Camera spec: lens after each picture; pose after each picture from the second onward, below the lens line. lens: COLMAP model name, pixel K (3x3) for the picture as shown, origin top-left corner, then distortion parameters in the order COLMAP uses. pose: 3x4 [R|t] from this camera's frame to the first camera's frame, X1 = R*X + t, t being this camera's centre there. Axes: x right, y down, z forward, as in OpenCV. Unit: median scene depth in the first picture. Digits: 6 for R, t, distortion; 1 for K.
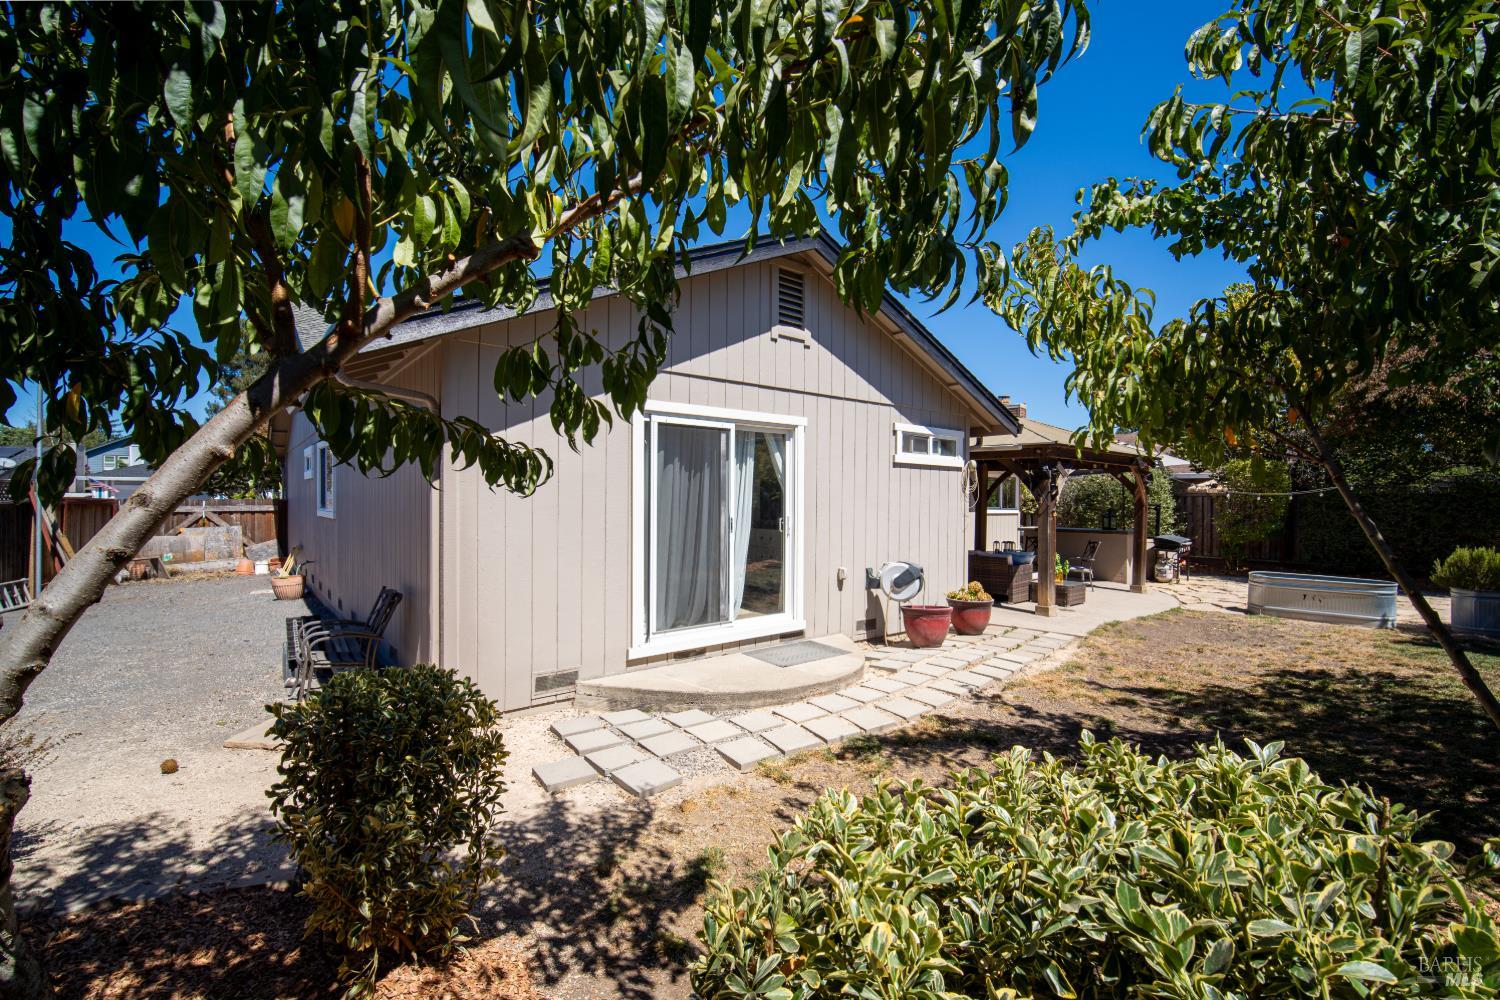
lens RADIAL K [[649.7, 0, 763.9], [0, 649.7, 506.5], [0, 0, 1]] dist [-0.000439, 0.001082]
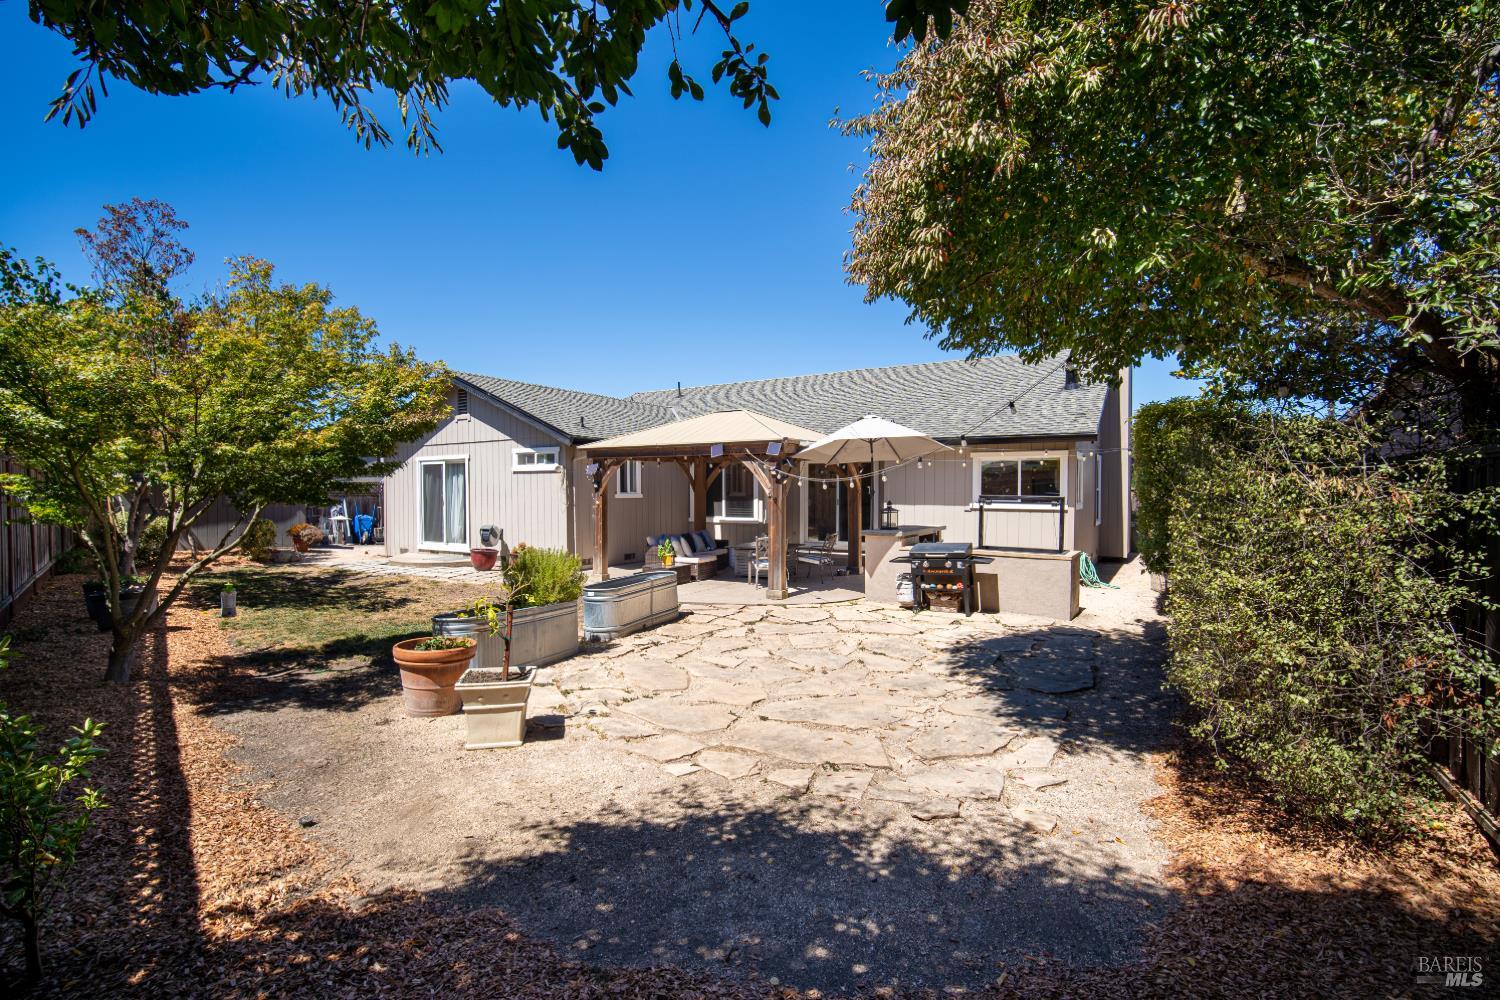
lens RADIAL K [[649.7, 0, 752.7], [0, 649.7, 502.9], [0, 0, 1]] dist [-0.000439, 0.001082]
pose [[0.310115, 0.011983, -0.950624, 2.647638], [-0.006478, 0.999924, 0.010491, -0.005068], [0.950677, 0.002905, 0.310169, 1.350088]]
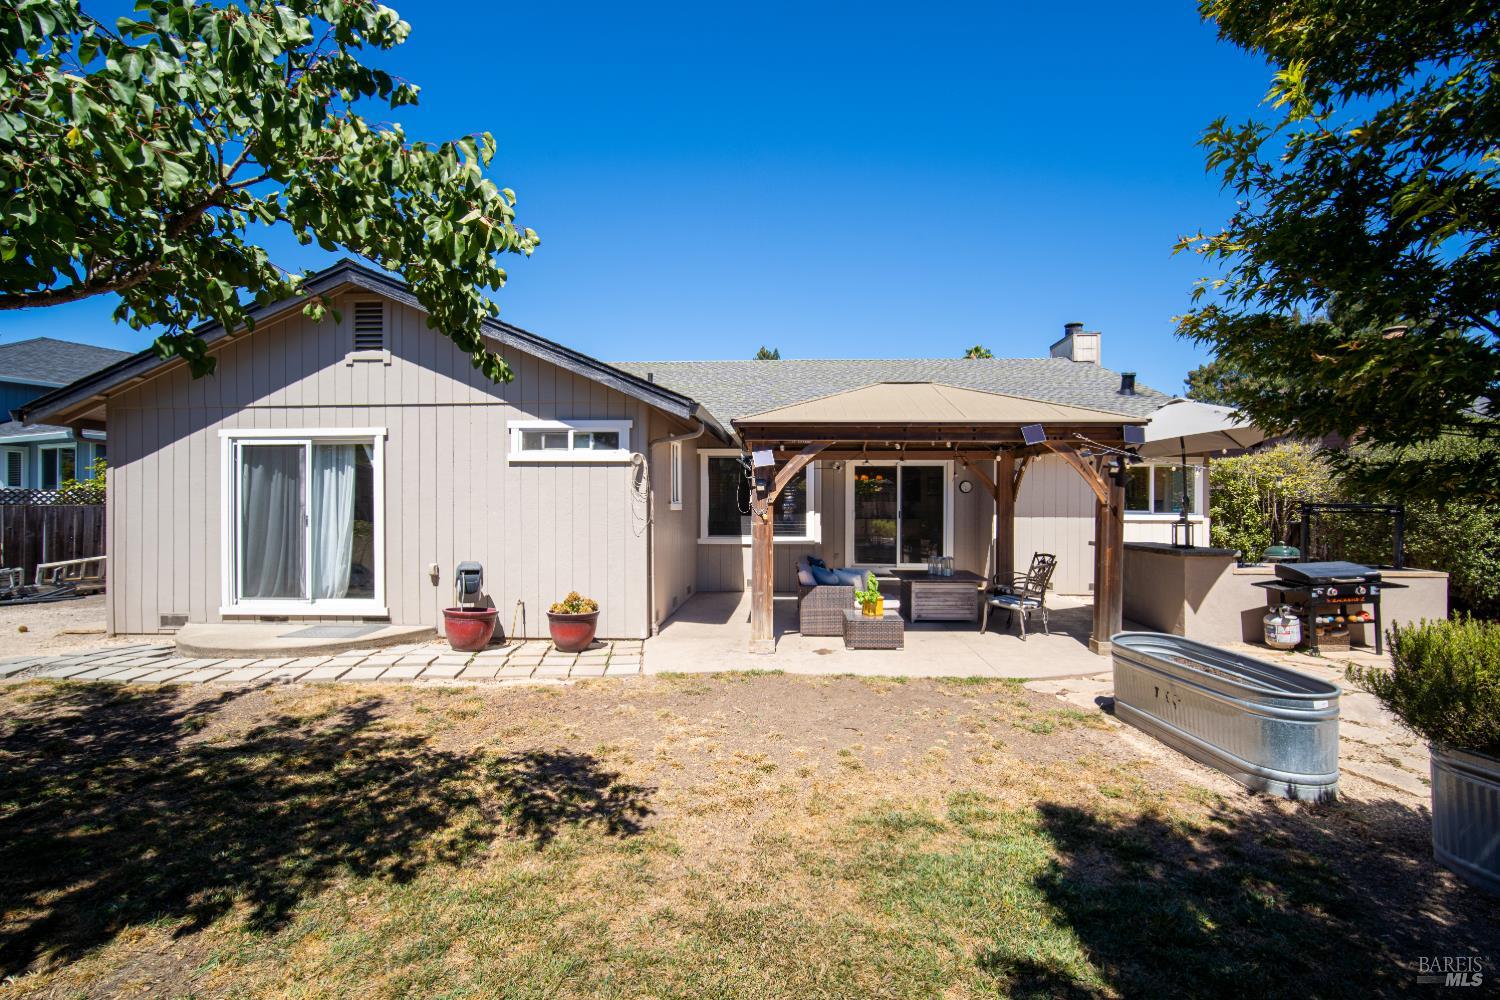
lens RADIAL K [[649.7, 0, 748.8], [0, 649.7, 507.6], [0, 0, 1]] dist [-0.000439, 0.001082]
pose [[0.727034, -0.002865, -0.686595, 1.423859], [-0.001176, 0.999985, -0.005419, 0.007919], [0.686600, 0.004747, 0.727020, 0.675985]]
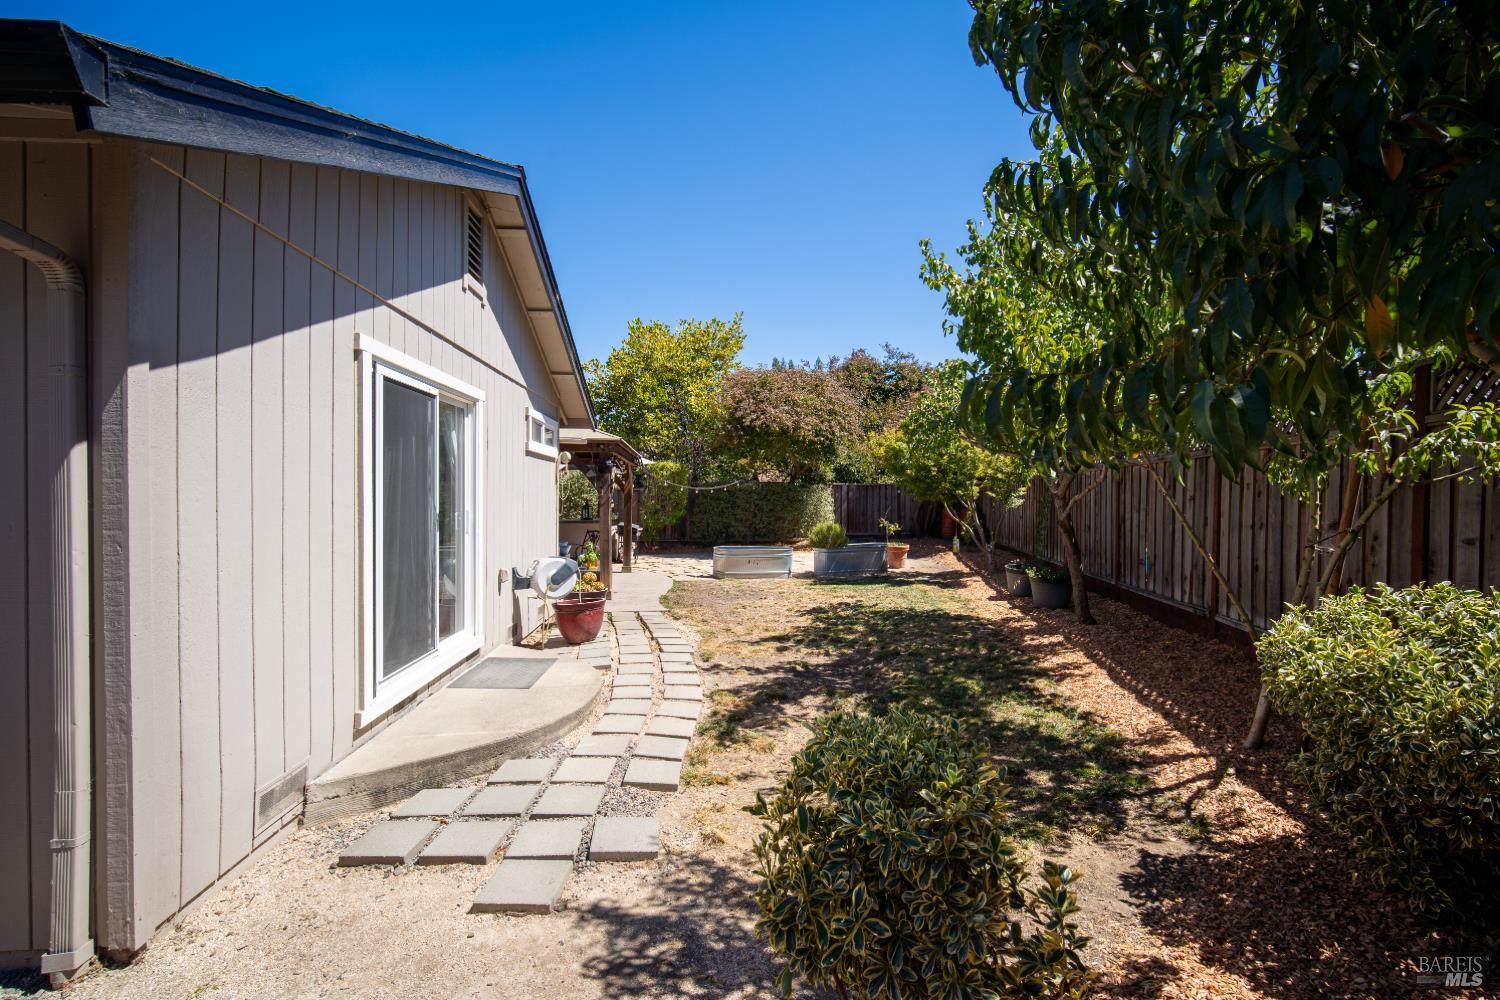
lens RADIAL K [[649.7, 0, 761.6], [0, 649.7, 503.8], [0, 0, 1]] dist [-0.000439, 0.001082]
pose [[0.574532, -0.008074, 0.818442, -0.454845], [0.001675, 0.999961, 0.008689, 0.000870], [-0.818480, -0.003621, 0.574523, 0.251270]]
